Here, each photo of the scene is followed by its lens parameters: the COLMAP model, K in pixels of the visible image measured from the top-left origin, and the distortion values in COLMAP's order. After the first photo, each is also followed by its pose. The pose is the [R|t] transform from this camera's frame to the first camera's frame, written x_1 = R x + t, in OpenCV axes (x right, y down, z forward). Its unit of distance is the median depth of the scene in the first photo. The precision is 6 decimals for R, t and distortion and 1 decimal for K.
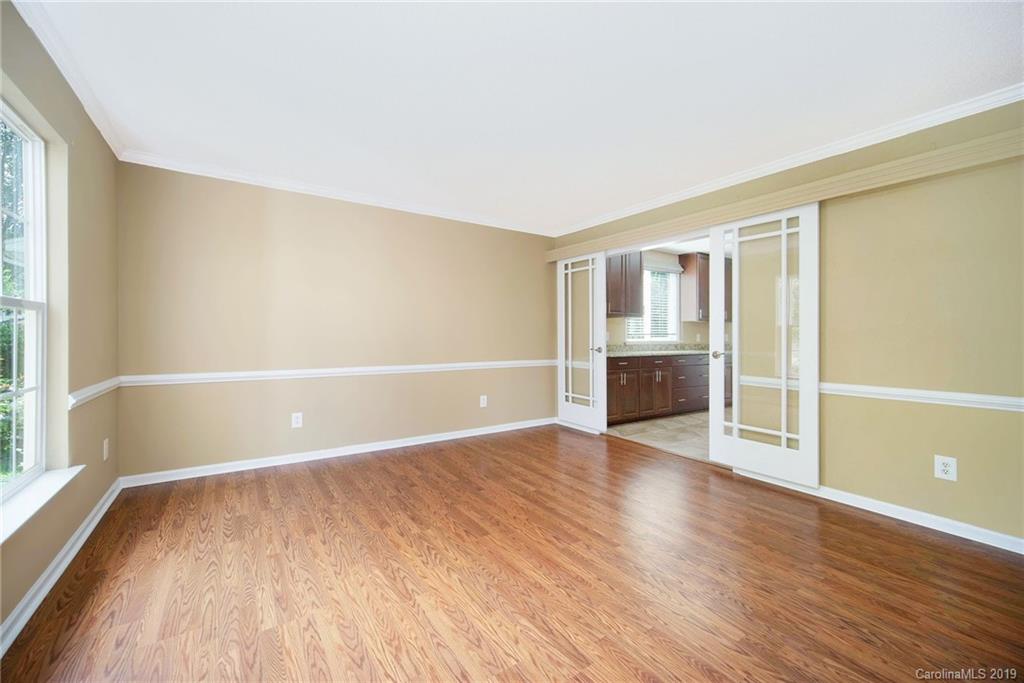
lens RADIAL K [[397.5, 0, 486.7], [0, 397.5, 332.2], [0, 0, 1]] dist [0.000555, -0.000071]
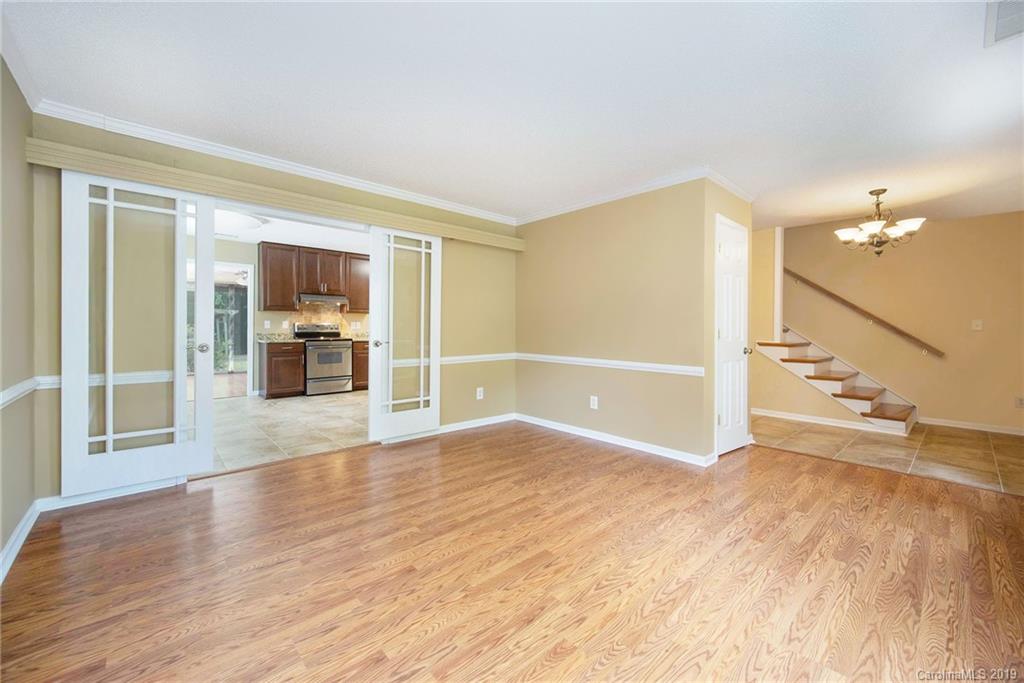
lens RADIAL K [[403.2, 0, 502.8], [0, 403.2, 327.4], [0, 0, 1]] dist [0.006521, 0.000273]
pose [[-0.143320, -0.004835, 0.989665, -0.820229], [-0.012151, 0.999921, 0.003125, 0.005499], [-0.989602, -0.011578, -0.143368, 1.155694]]
